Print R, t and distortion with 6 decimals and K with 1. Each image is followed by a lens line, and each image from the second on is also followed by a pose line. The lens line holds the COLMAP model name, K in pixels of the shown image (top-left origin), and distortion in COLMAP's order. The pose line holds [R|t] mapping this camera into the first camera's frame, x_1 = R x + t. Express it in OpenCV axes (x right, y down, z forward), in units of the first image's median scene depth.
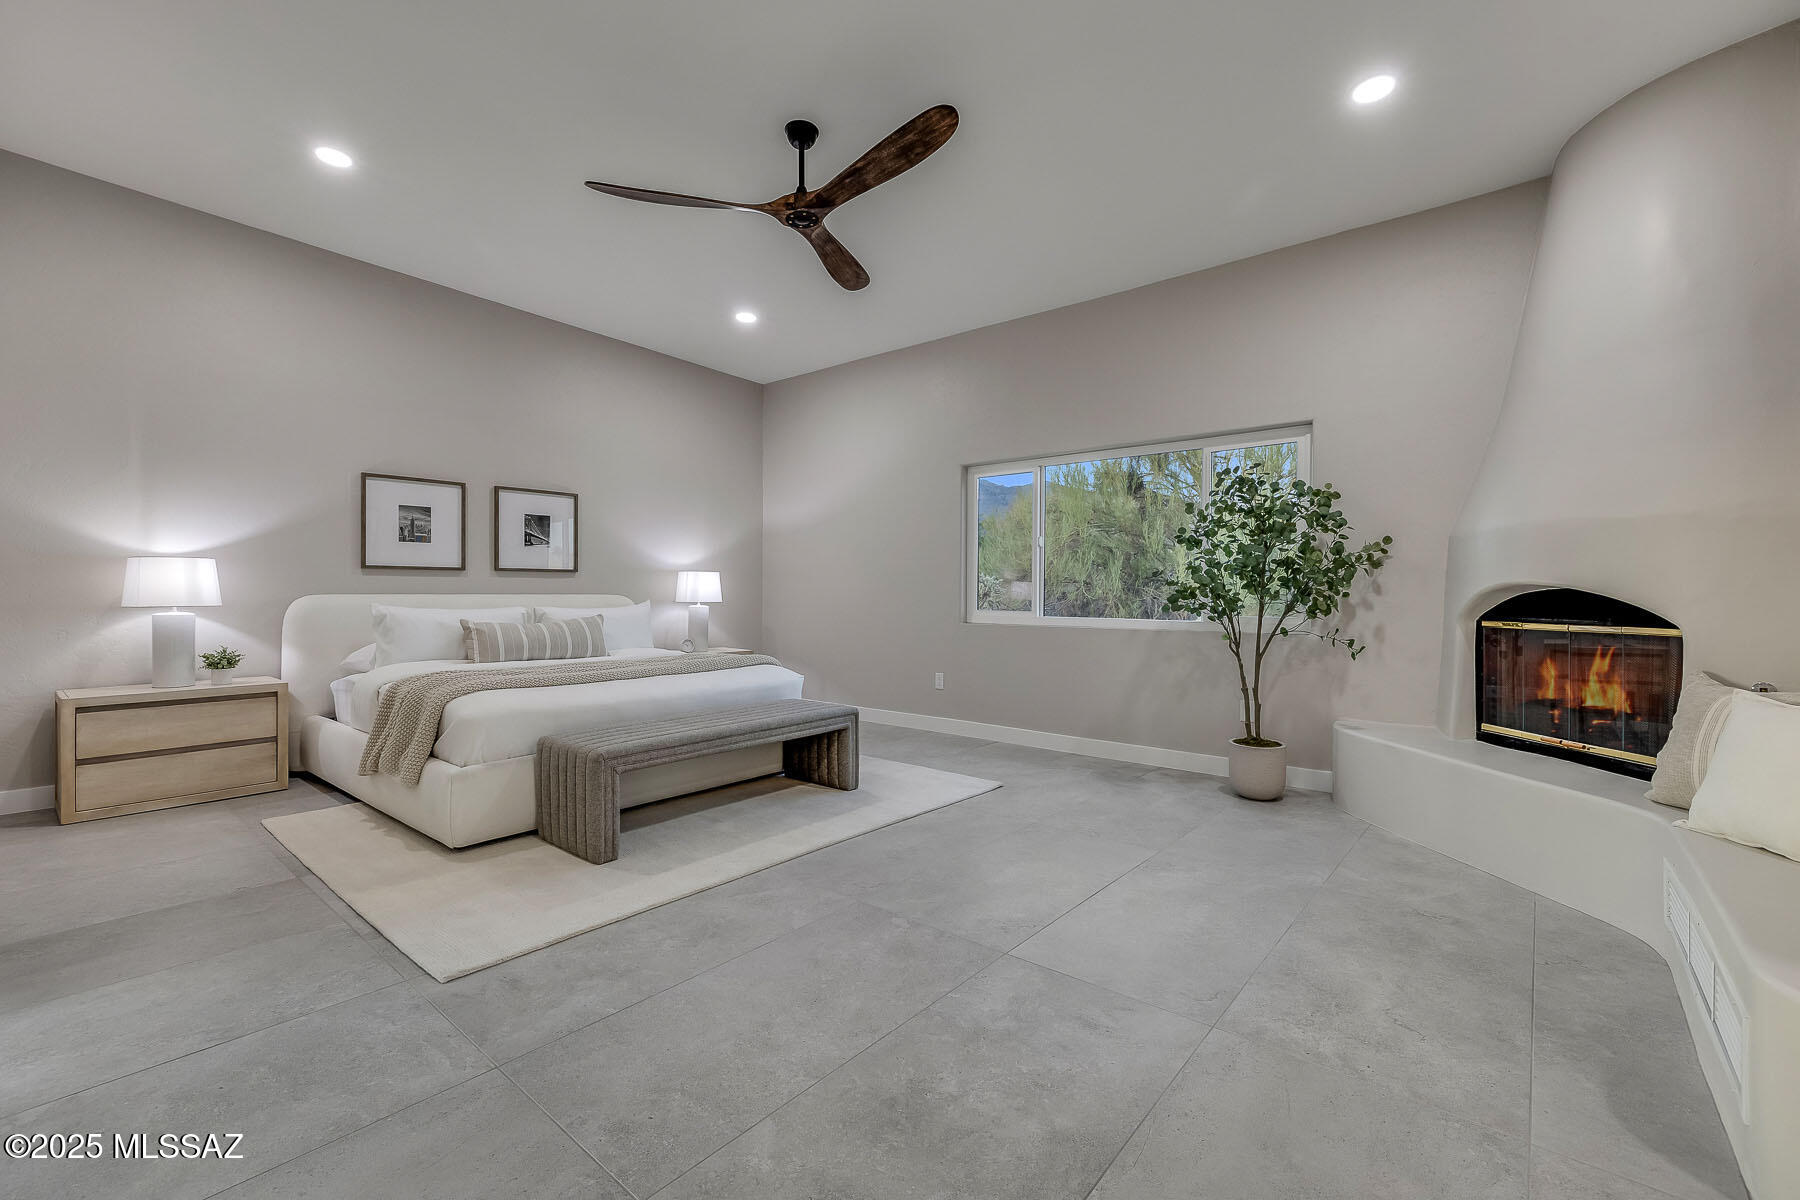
lens RADIAL K [[755.9, 0, 892.4], [0, 755.9, 593.8], [0, 0, 1]] dist [-0.002397, 0.001716]
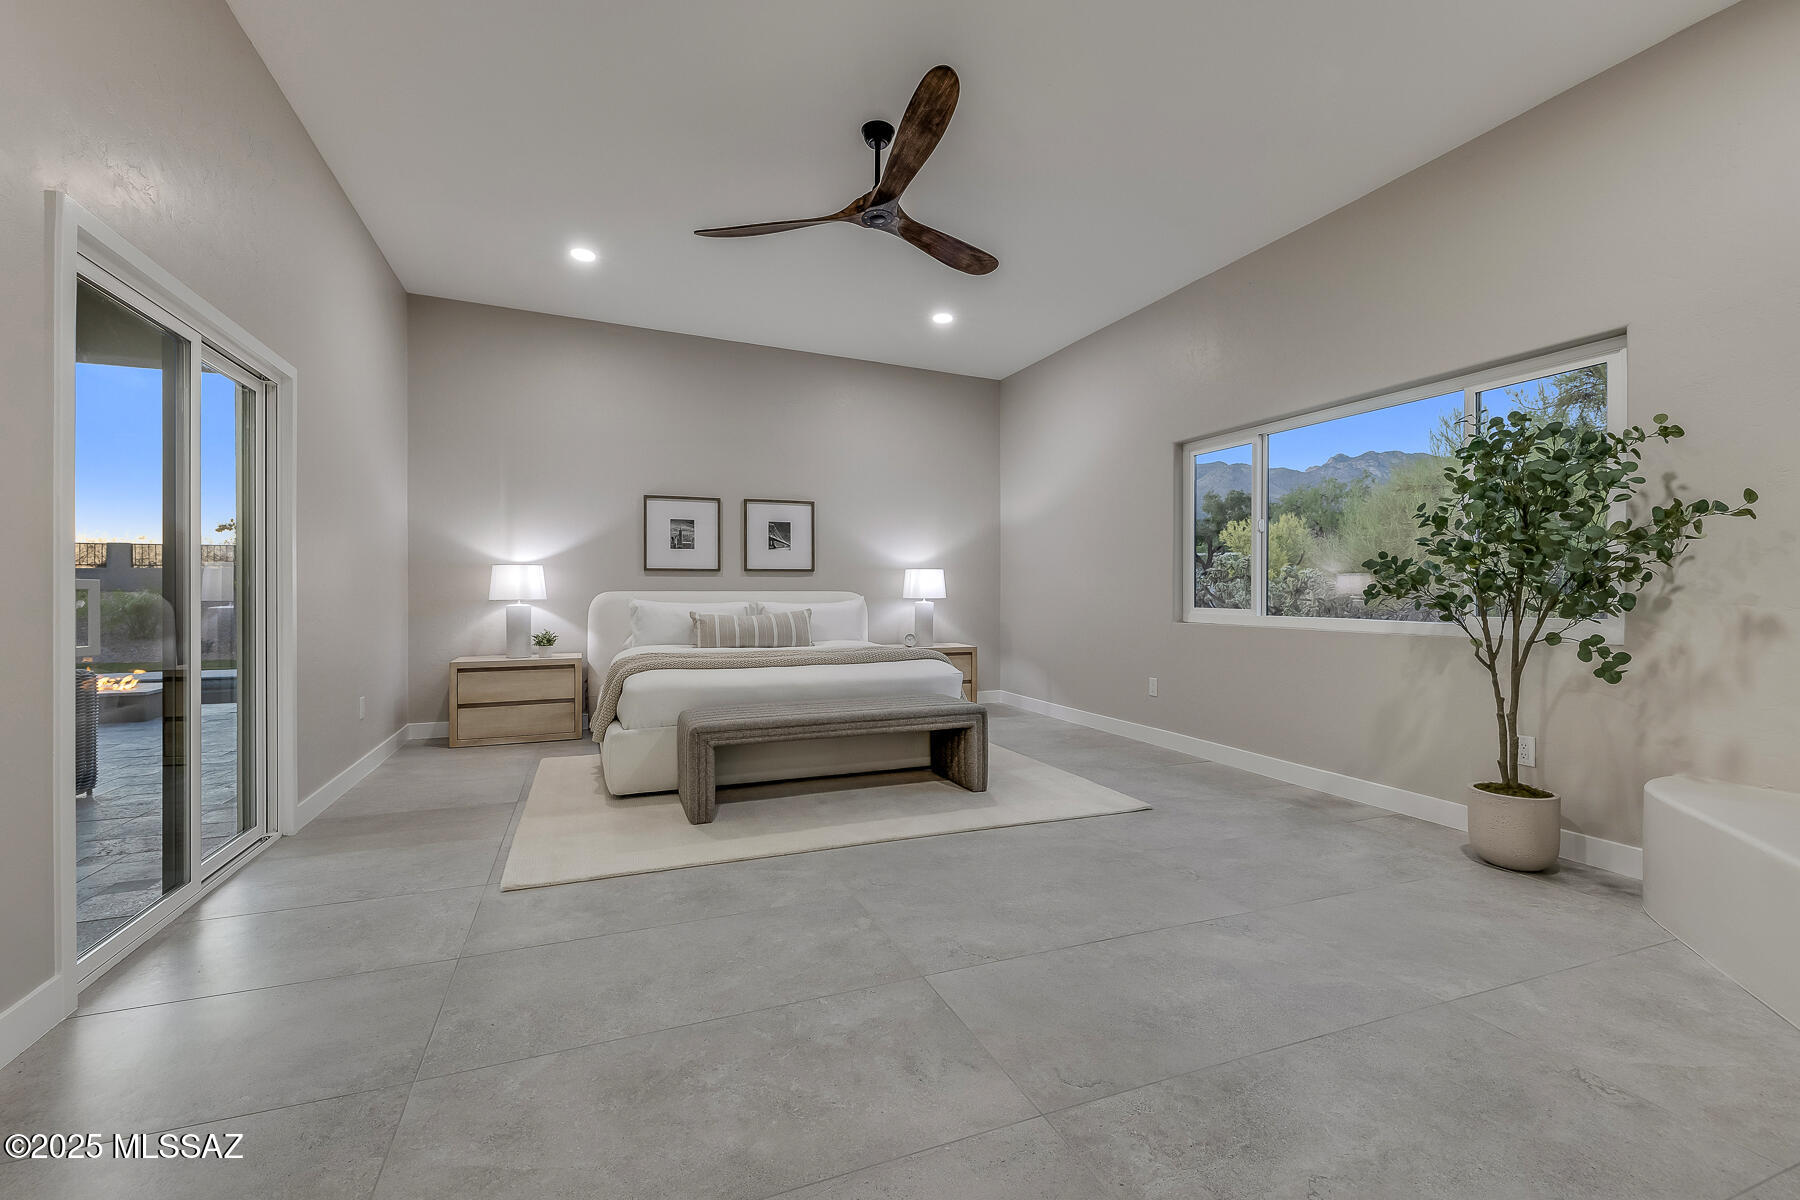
lens RADIAL K [[755.9, 0, 884.9], [0, 755.9, 590.8], [0, 0, 1]] dist [-0.002397, 0.001716]
pose [[0.879274, -0.004033, -0.476298, 0.297601], [0.002849, 0.999991, -0.003208, 0.005919], [0.476307, 0.001464, 0.879278, 0.092625]]
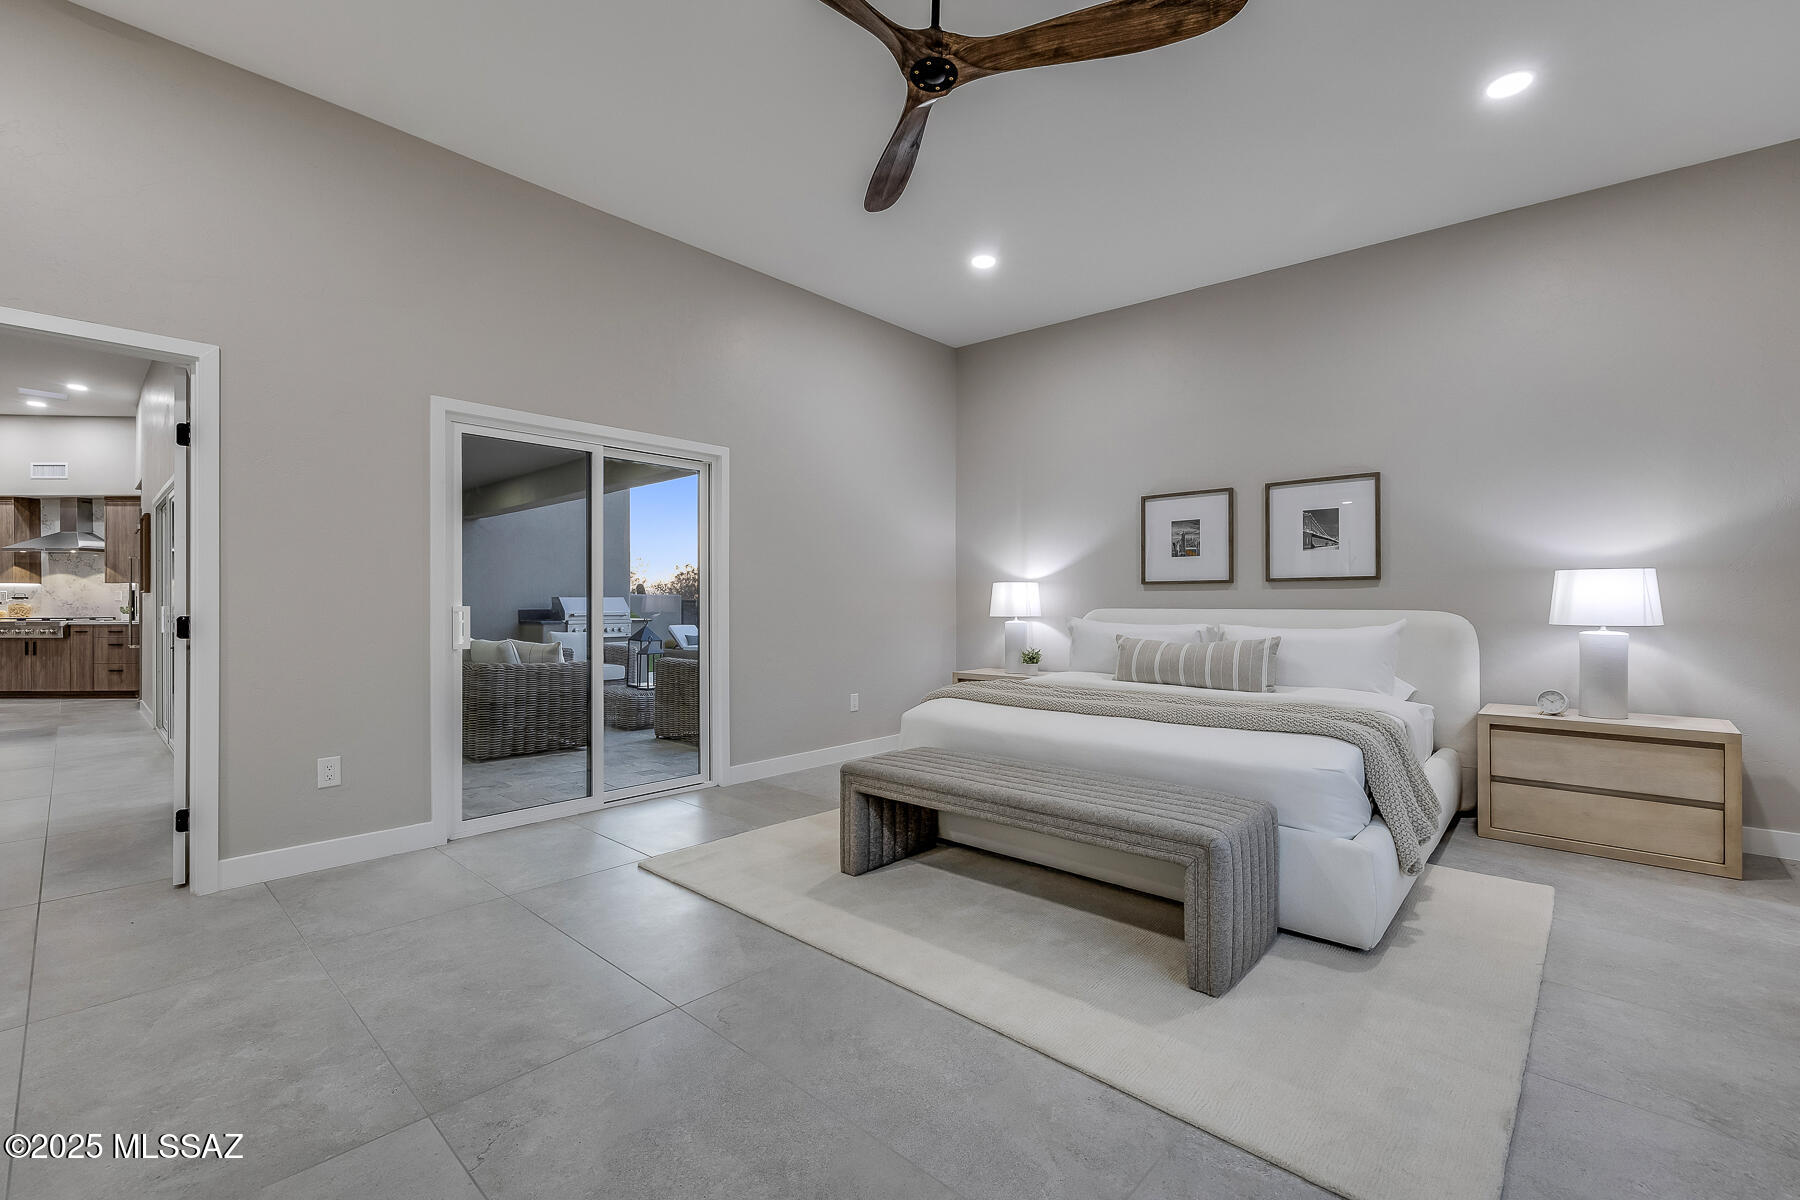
lens RADIAL K [[755.9, 0, 898.3], [0, 755.9, 601.9], [0, 0, 1]] dist [-0.002397, 0.001716]
pose [[-0.031594, -0.003711, -0.999494, 0.464785], [0.000846, 0.999993, -0.003740, -0.005876], [0.999500, -0.000964, -0.031591, 0.797007]]
